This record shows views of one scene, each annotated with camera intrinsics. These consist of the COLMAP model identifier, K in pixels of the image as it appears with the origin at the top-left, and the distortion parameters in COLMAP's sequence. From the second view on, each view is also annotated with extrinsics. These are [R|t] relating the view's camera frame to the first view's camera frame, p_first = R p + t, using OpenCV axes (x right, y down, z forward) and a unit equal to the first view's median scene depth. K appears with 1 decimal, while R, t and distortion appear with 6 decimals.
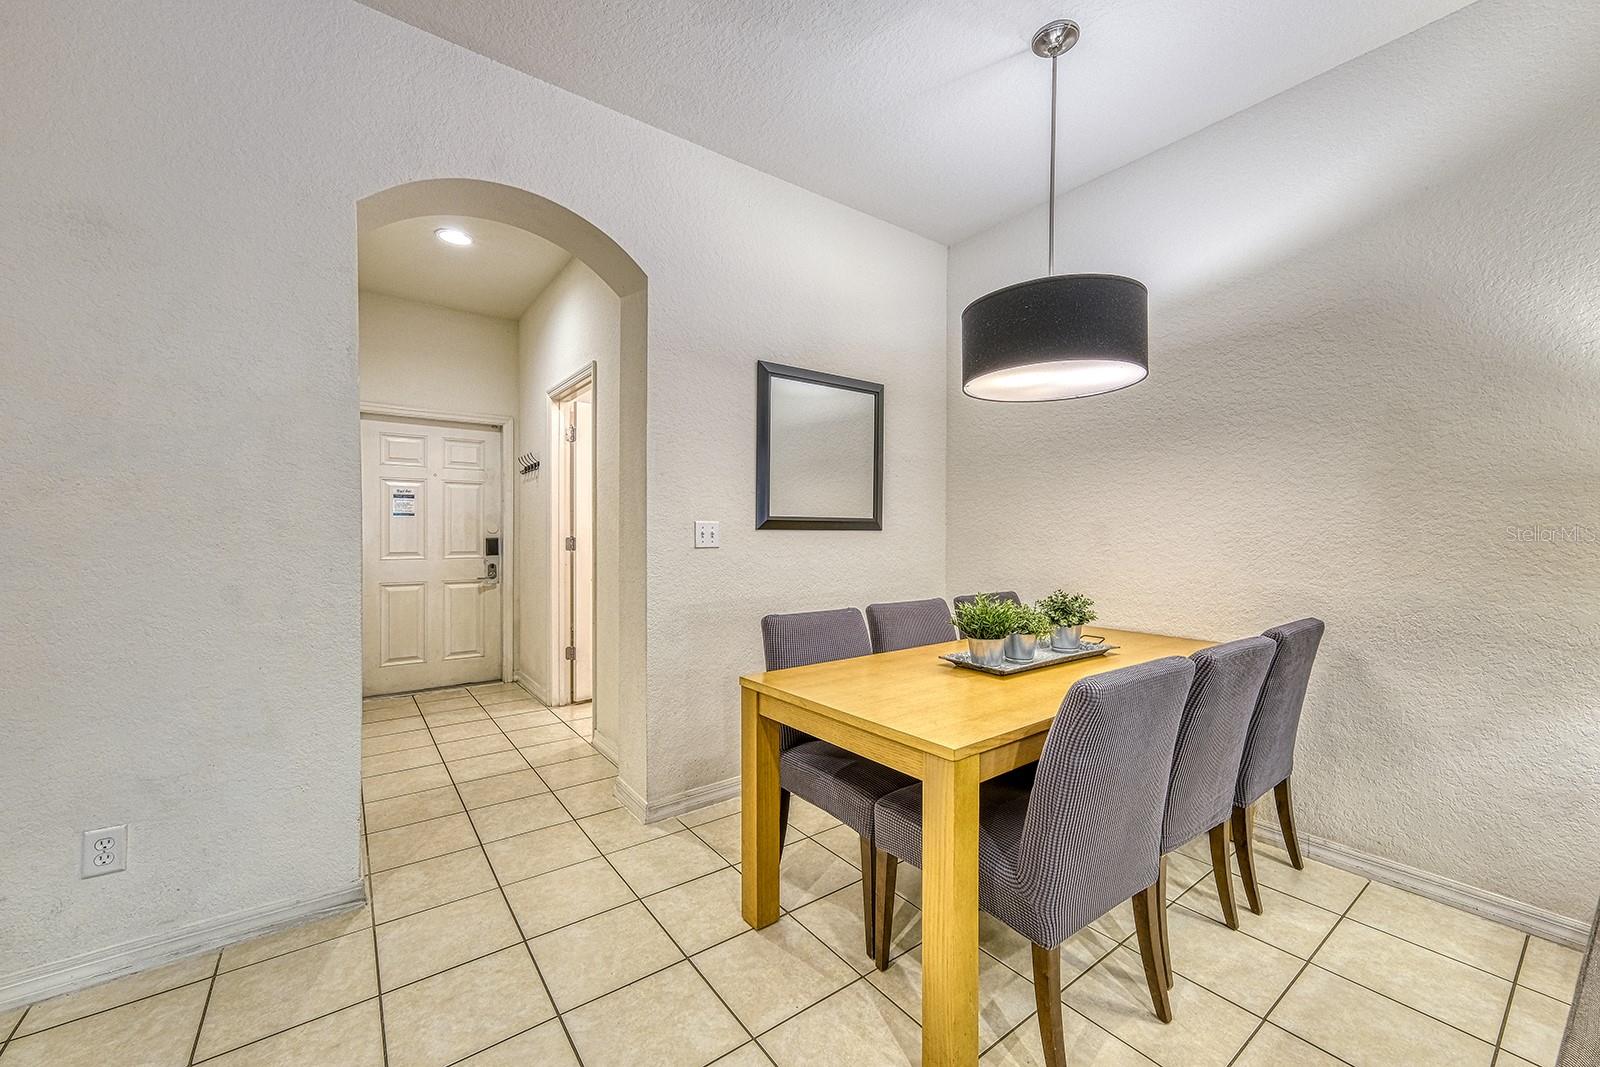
lens RADIAL K [[609.3, 0, 800.0], [0, 609.3, 533.5], [0, 0, 1]] dist [0.008625, 0.000444]
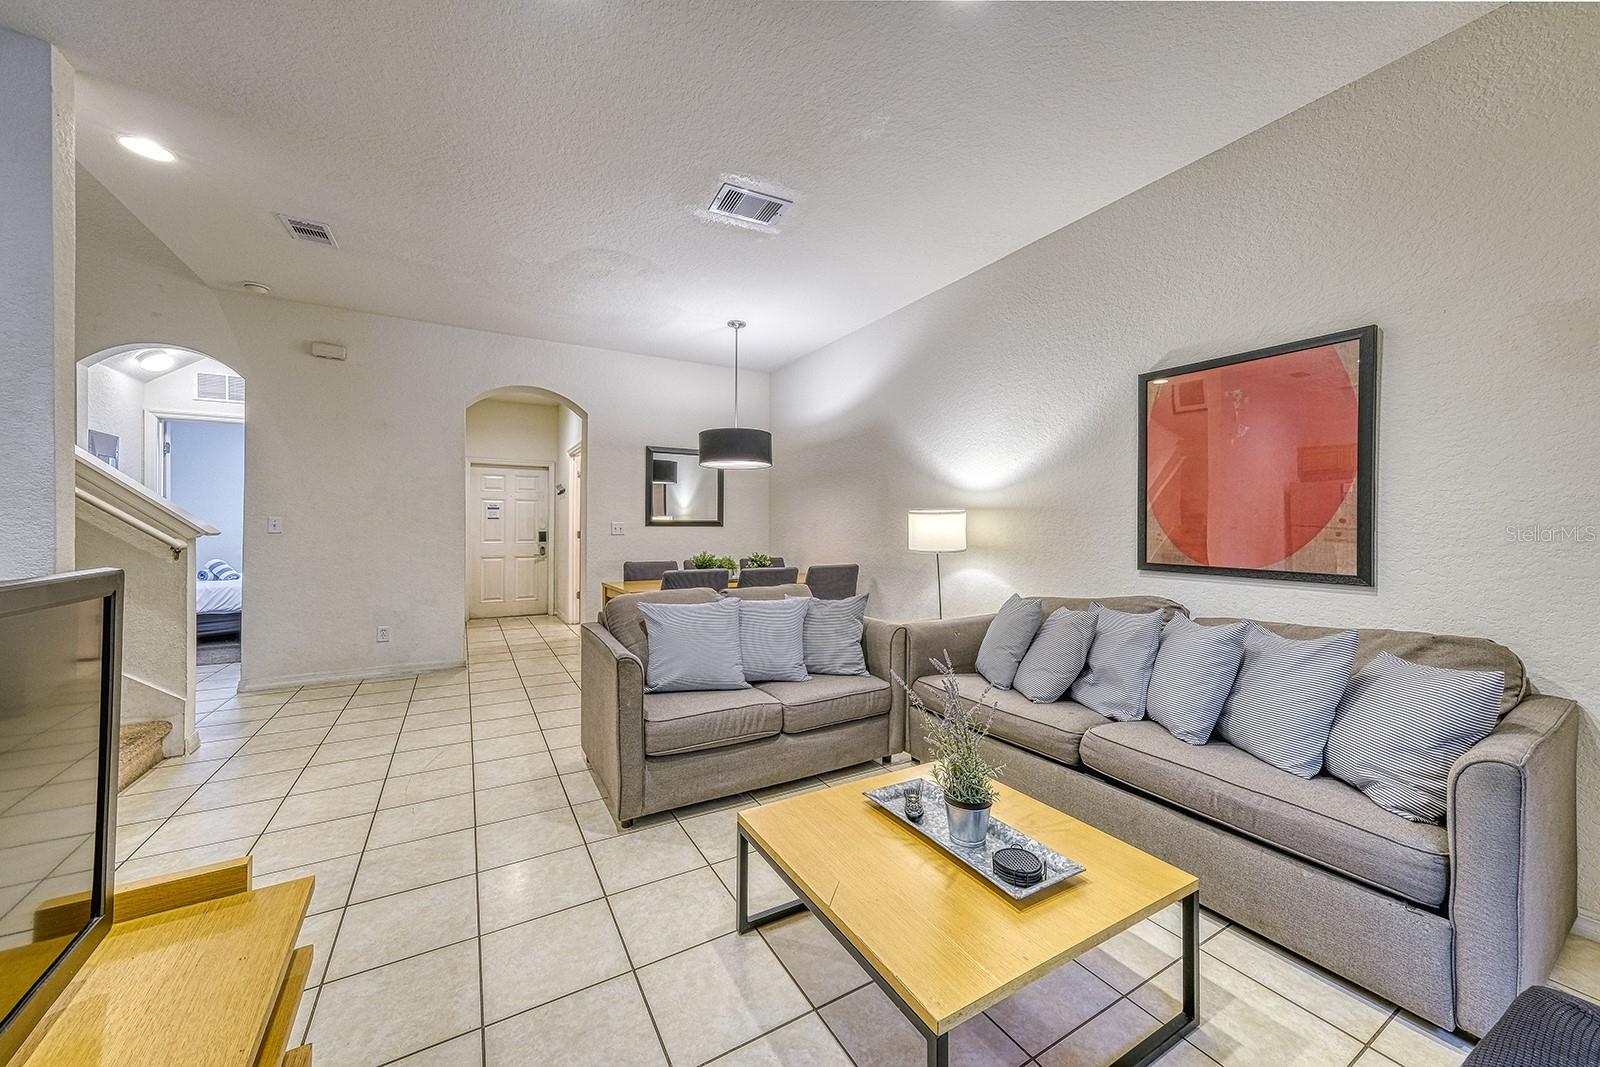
lens RADIAL K [[562.4, 0, 820.5], [0, 562.4, 520.8], [0, 0, 1]] dist [0.024906, 0.000065]
pose [[0.997417, 0.000469, -0.071830, 0.434482], [-0.001917, 0.999796, -0.020085, 0.008349], [0.071806, 0.020171, 0.997215, -0.595220]]
